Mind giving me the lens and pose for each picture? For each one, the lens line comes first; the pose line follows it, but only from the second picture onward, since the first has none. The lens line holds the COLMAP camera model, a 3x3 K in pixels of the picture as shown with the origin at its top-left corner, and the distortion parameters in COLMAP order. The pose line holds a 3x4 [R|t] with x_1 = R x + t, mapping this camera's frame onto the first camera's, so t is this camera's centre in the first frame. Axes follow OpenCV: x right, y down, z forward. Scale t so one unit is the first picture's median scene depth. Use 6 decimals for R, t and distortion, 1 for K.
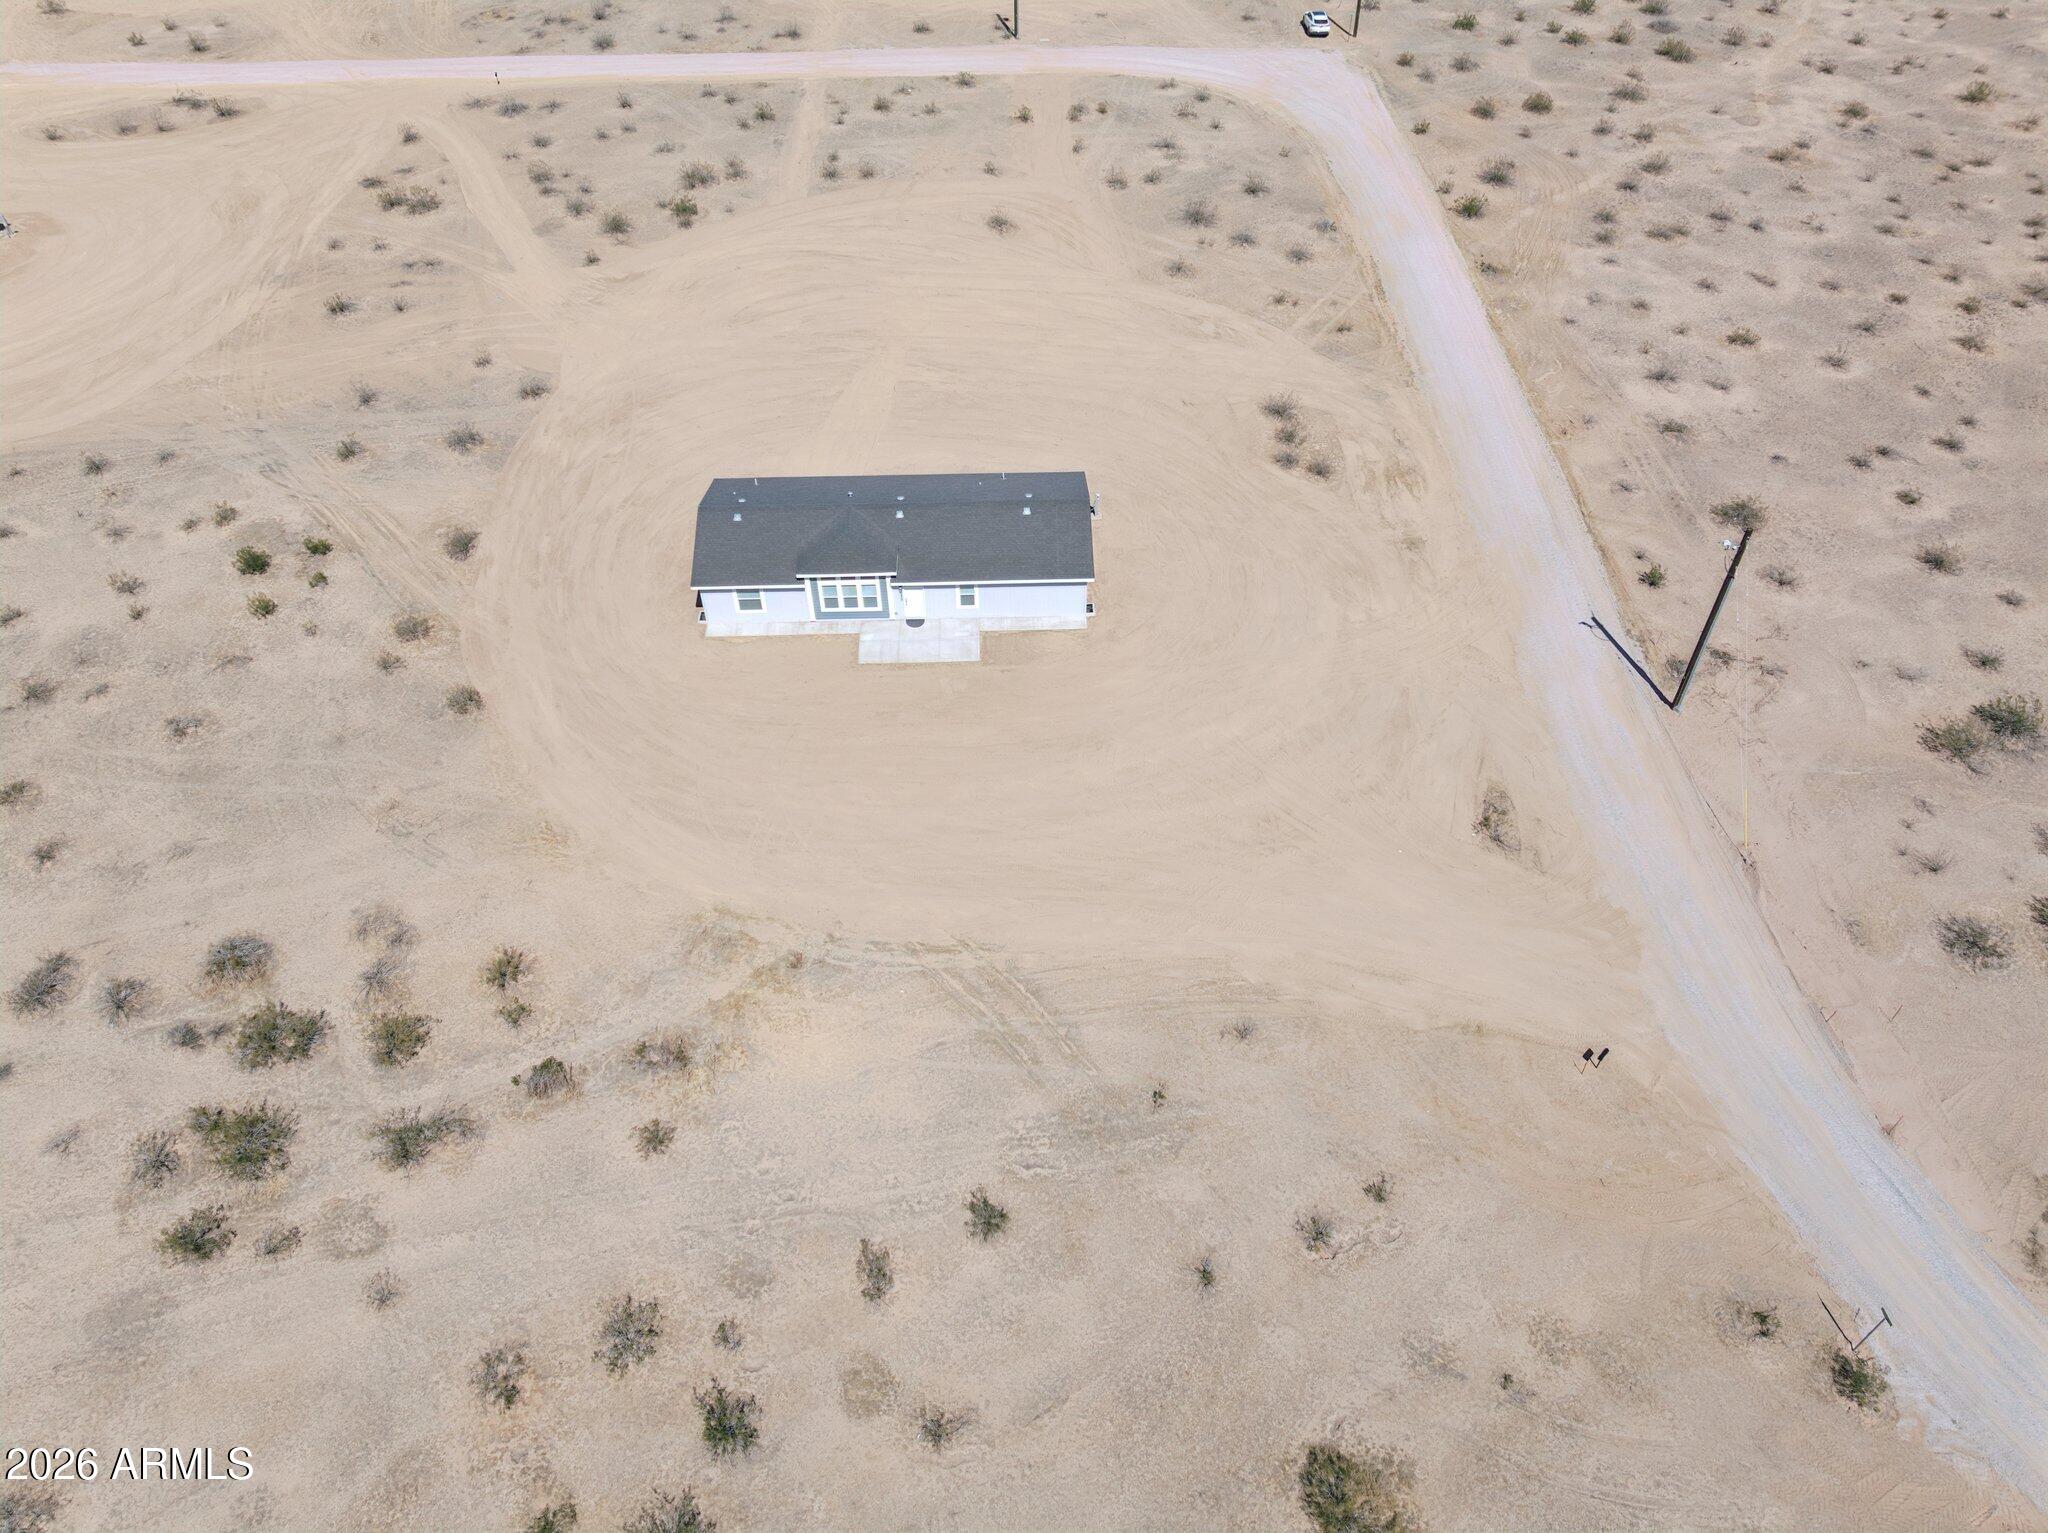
lens RADIAL K [[1441.5, 0, 1022.2], [0, 1441.5, 756.6], [0, 0, 1]] dist [-0.034705, -0.002757]
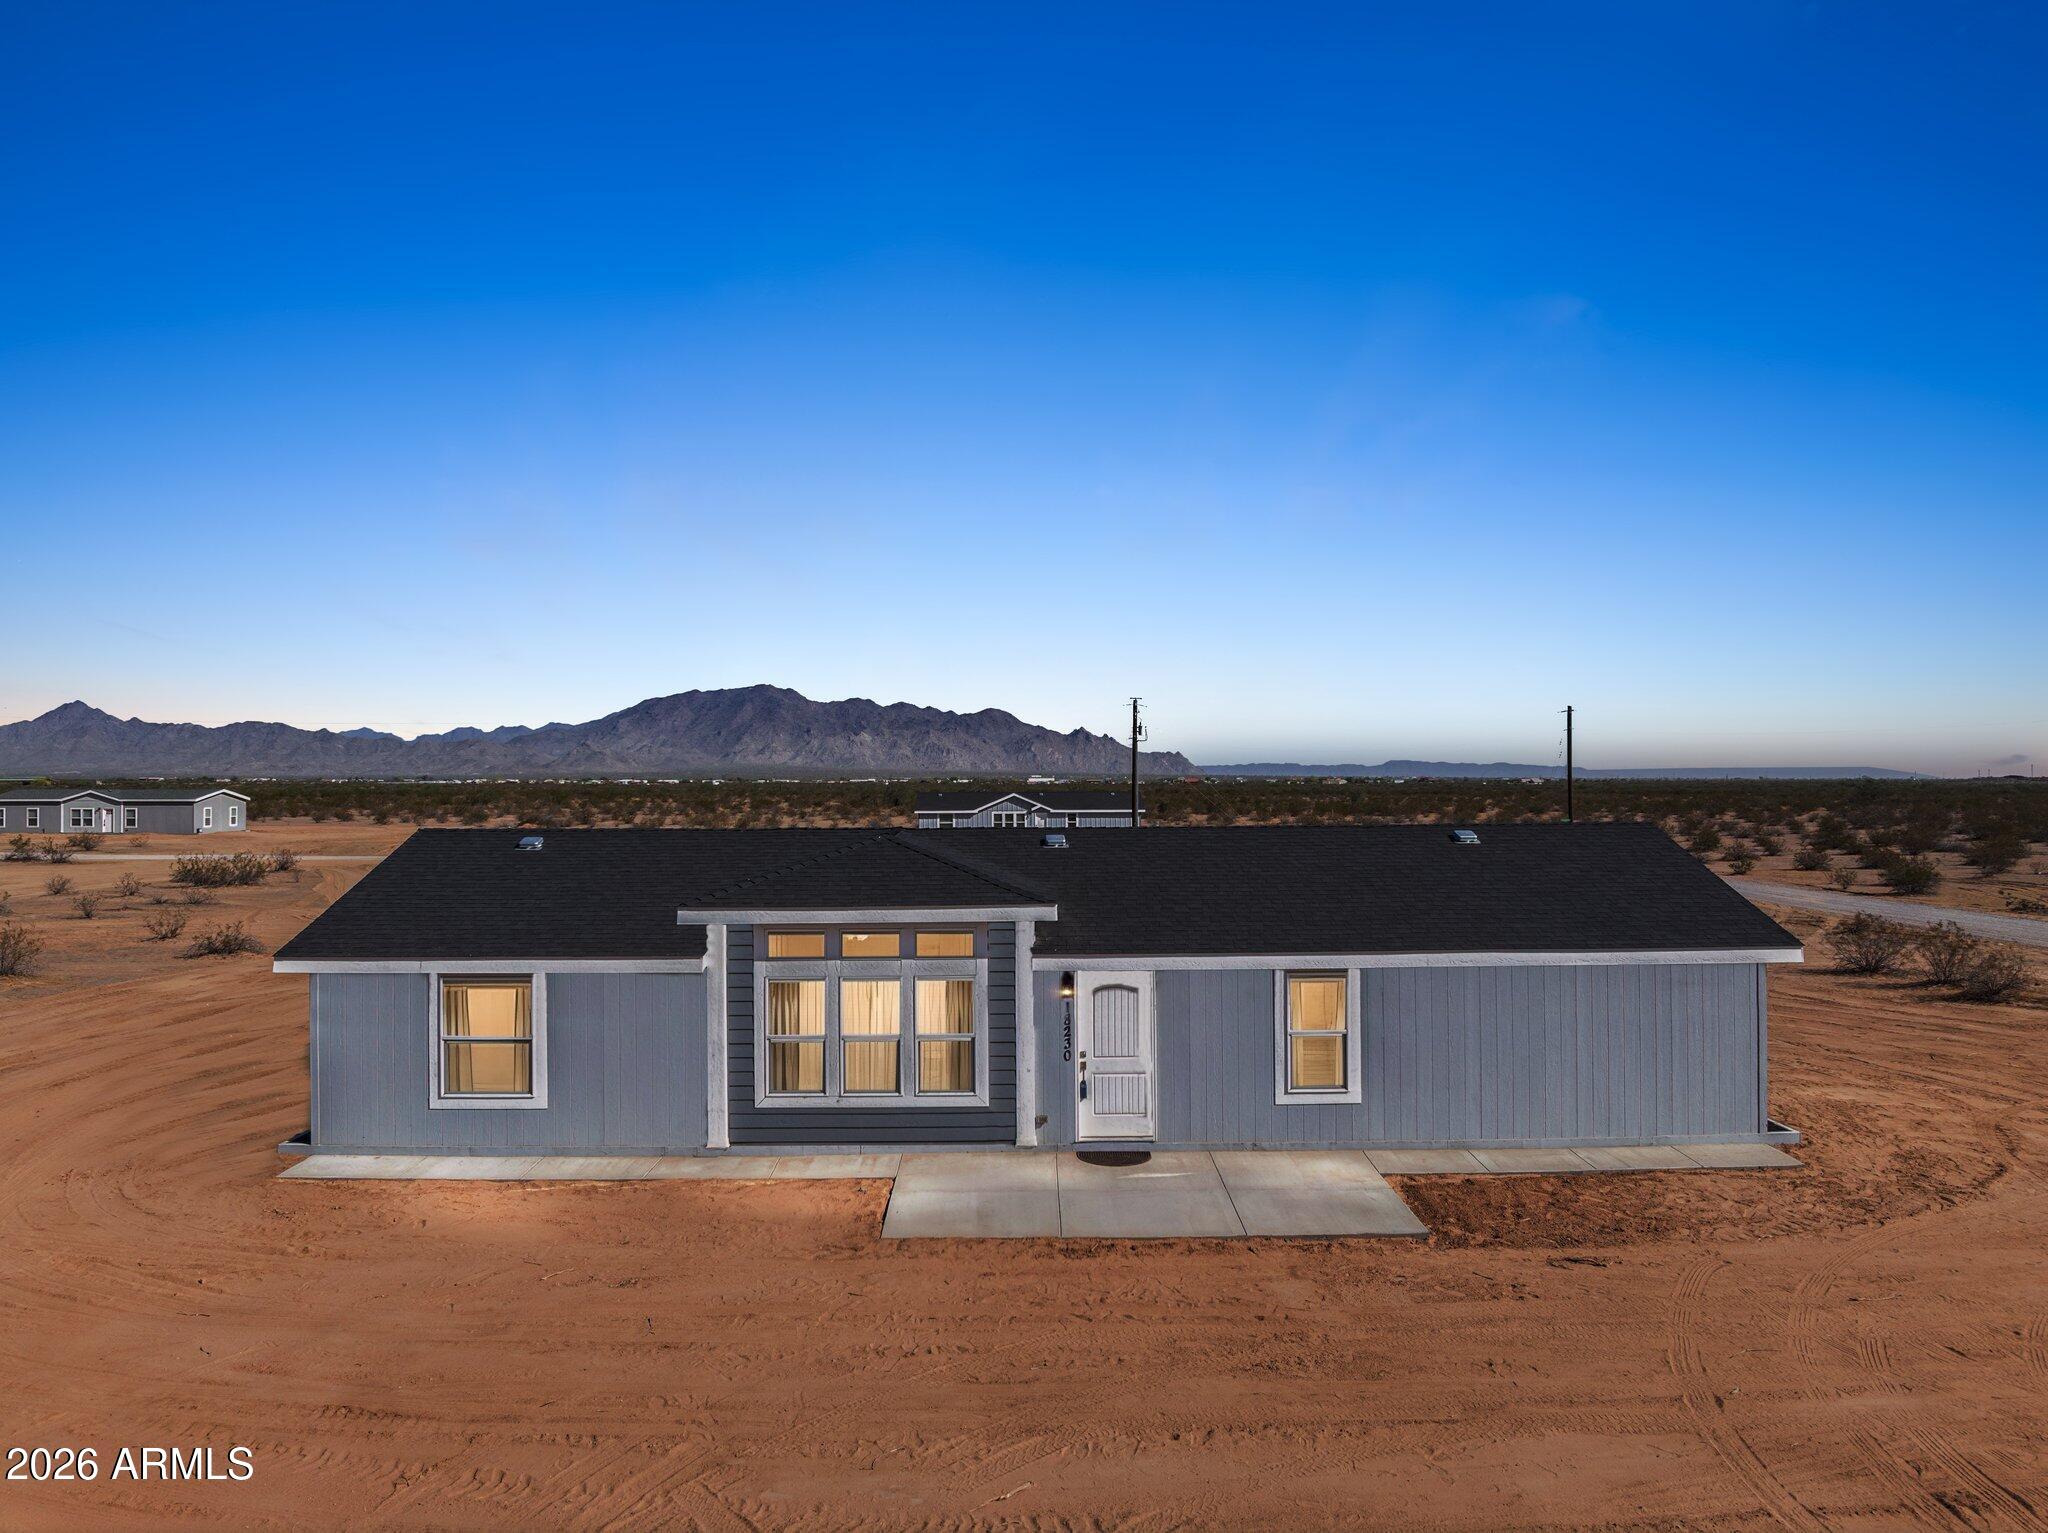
lens RADIAL K [[1421.2, 0, 1020.0], [0, 1421.2, 766.1], [0, 0, 1]] dist [-0.032462, -0.001582]
pose [[0.999641, -0.001952, -0.026735, -0.109149], [-0.017875, 0.694666, -0.719110, 0.052043], [0.019975, 0.719330, 0.694381, 1.004490]]
